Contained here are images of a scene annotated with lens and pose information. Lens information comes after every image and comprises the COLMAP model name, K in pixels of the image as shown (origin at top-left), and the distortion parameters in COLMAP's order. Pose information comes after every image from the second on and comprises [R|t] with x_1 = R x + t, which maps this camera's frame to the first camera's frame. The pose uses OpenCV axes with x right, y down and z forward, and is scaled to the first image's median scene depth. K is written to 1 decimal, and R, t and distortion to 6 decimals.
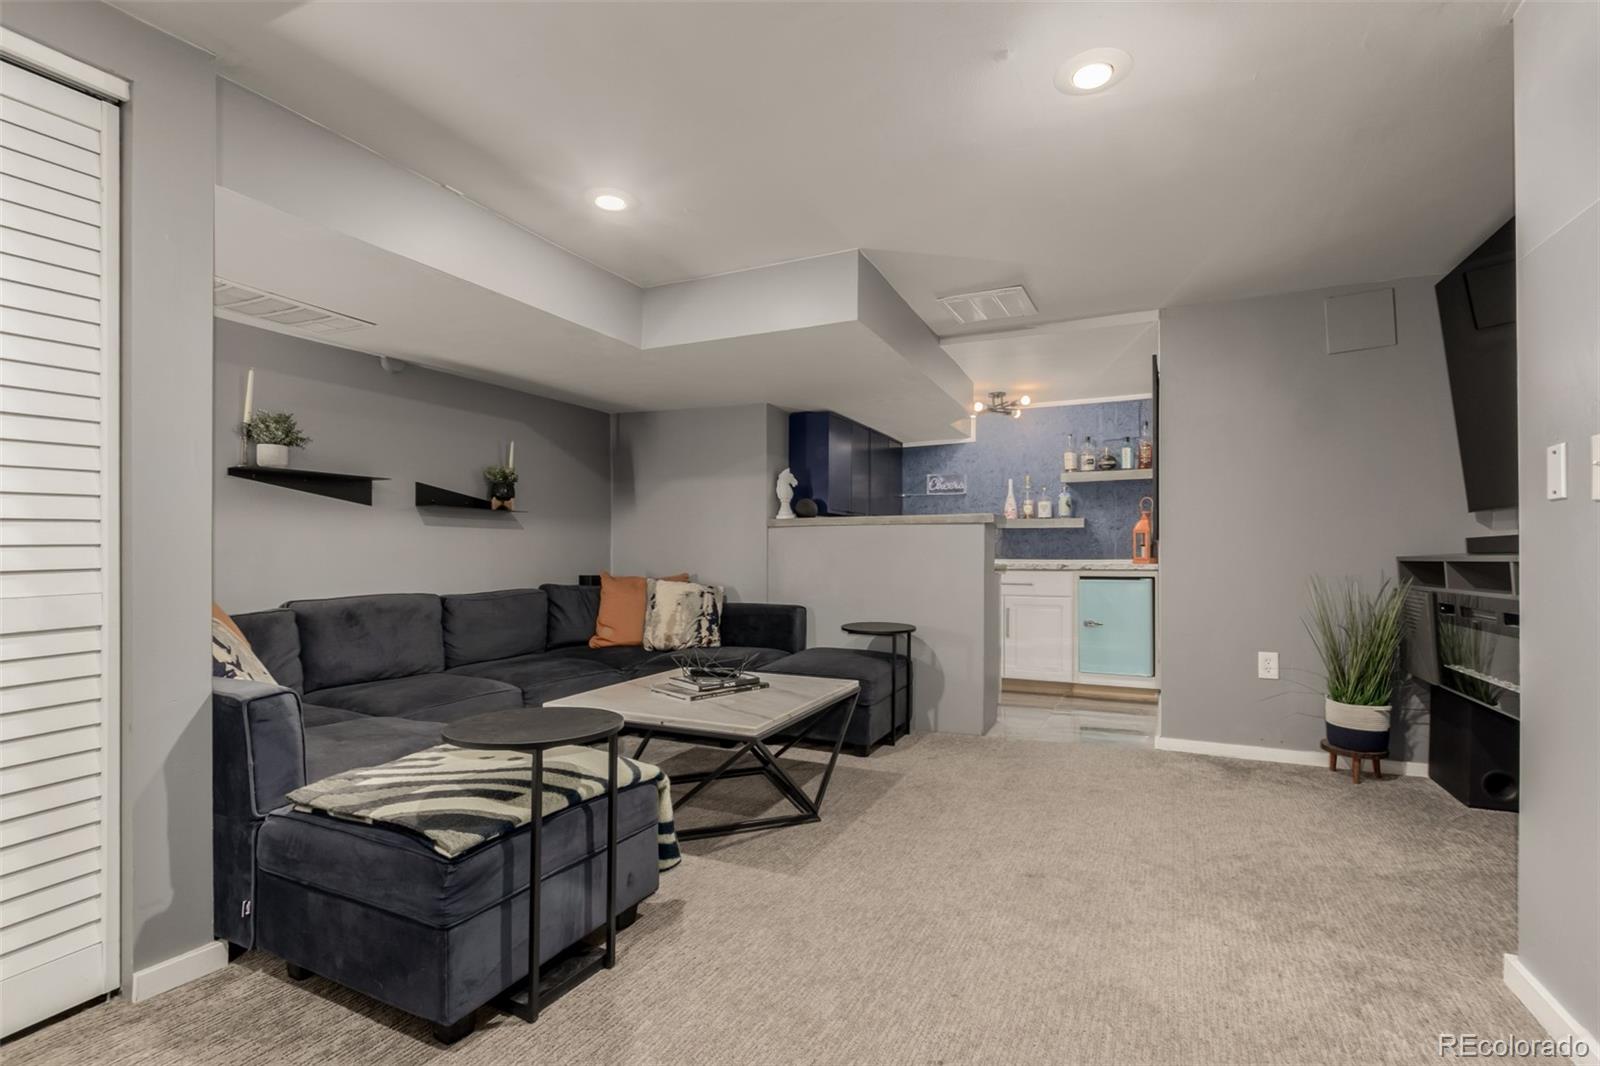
lens RADIAL K [[748.1, 0, 809.0], [0, 748.1, 549.1], [0, 0, 1]] dist [-0.000896, -0.002329]
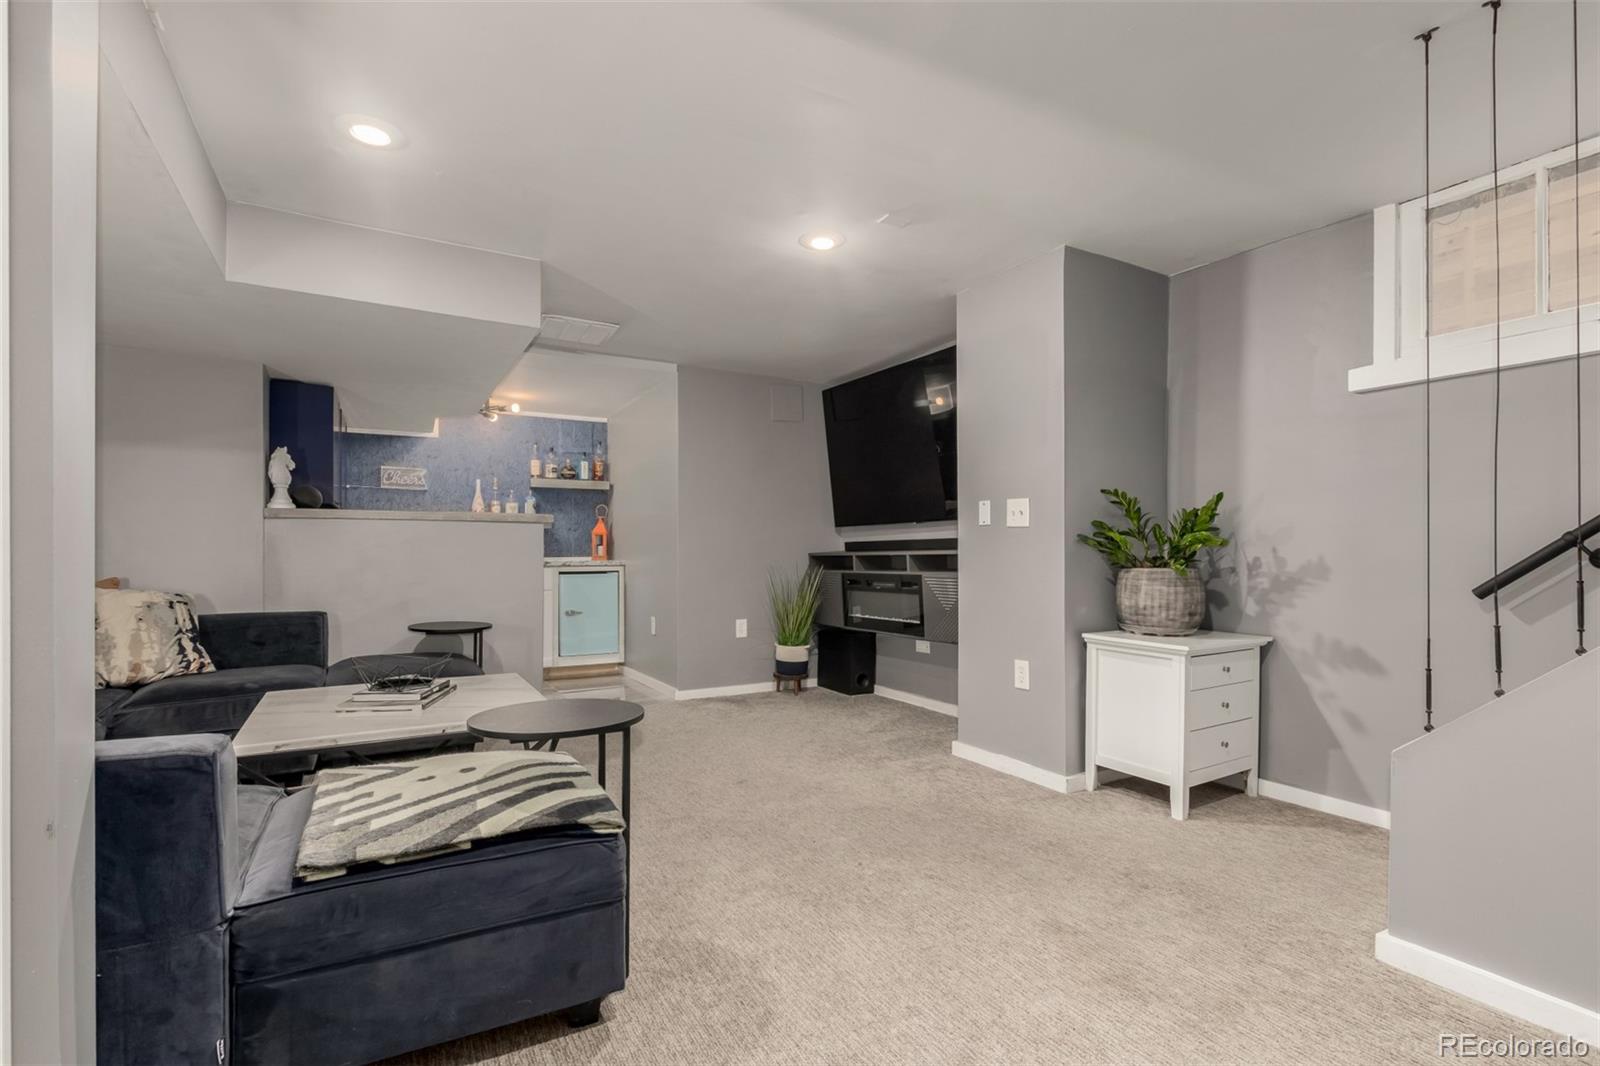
lens RADIAL K [[748.1, 0, 808.1], [0, 748.1, 545.9], [0, 0, 1]] dist [-0.000896, -0.002329]
pose [[0.560468, 0.008502, 0.828132, -0.361487], [-0.003630, 0.999963, -0.007810, 0.004850], [-0.828168, 0.001371, 0.560478, 0.055607]]
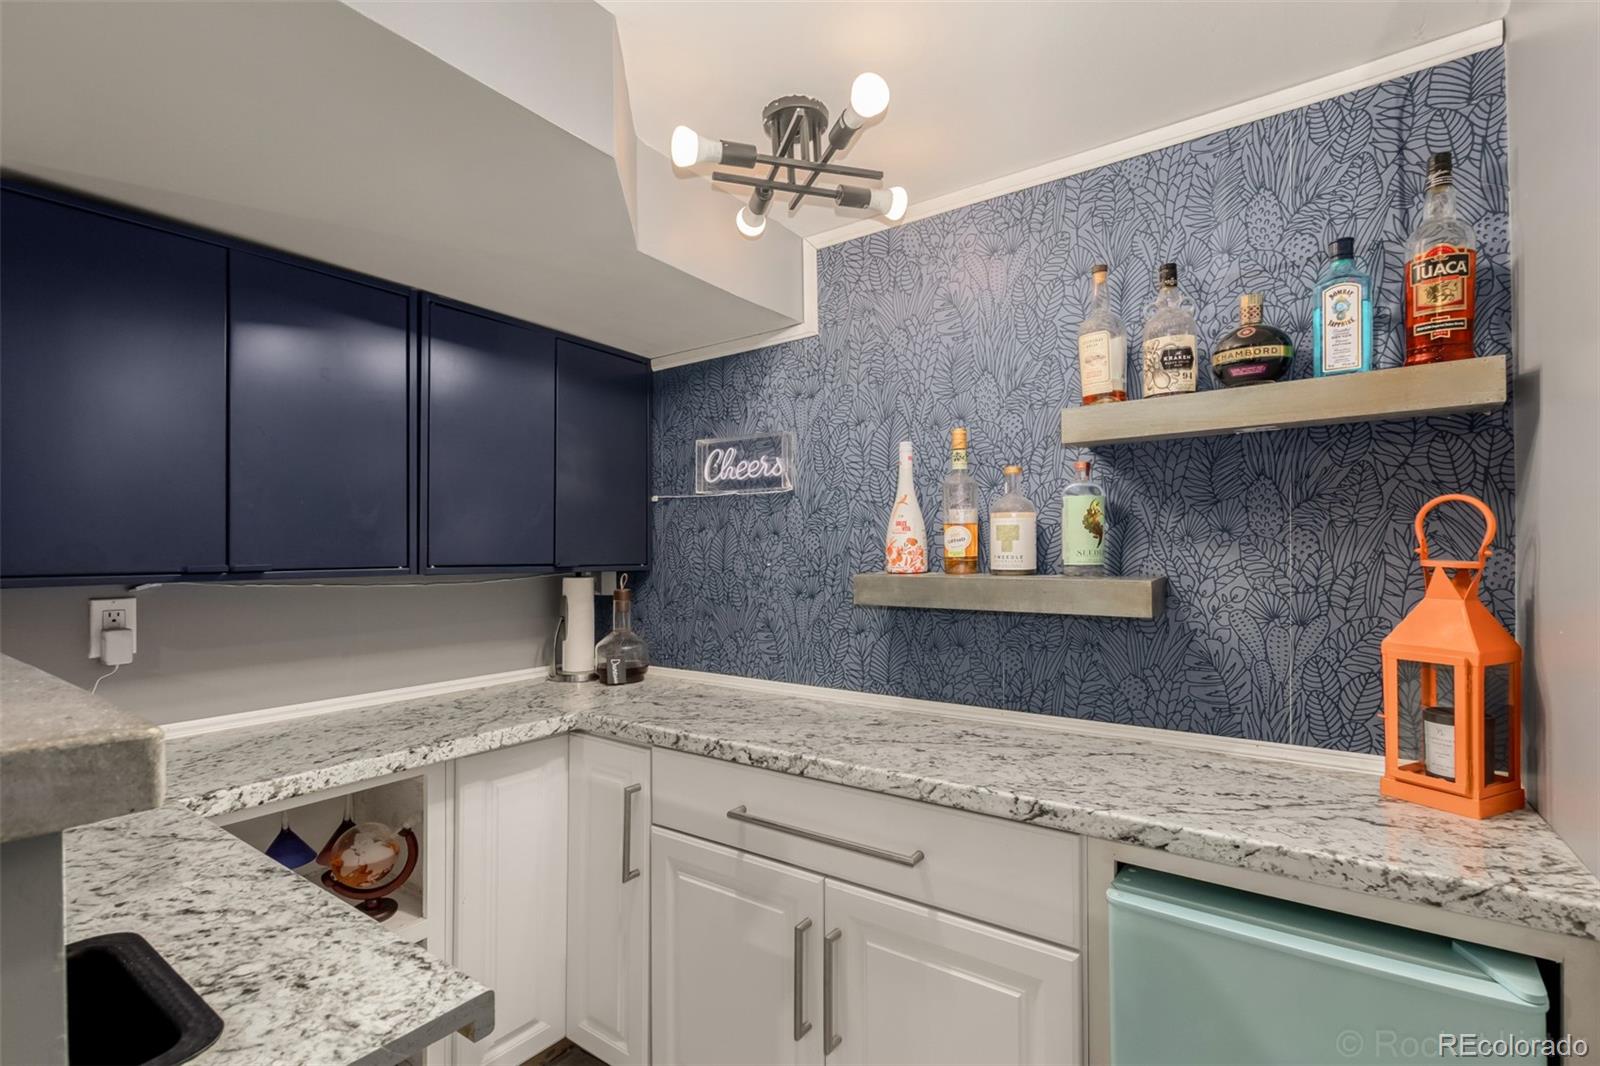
lens RADIAL K [[748.1, 0, 775.4], [0, 748.1, 538.6], [0, 0, 1]] dist [-0.000896, -0.002329]
pose [[0.981847, -0.010468, -0.189387, 0.305015], [0.008605, 0.999906, -0.010656, -0.056490], [0.189481, 0.008833, 0.981845, 0.765358]]
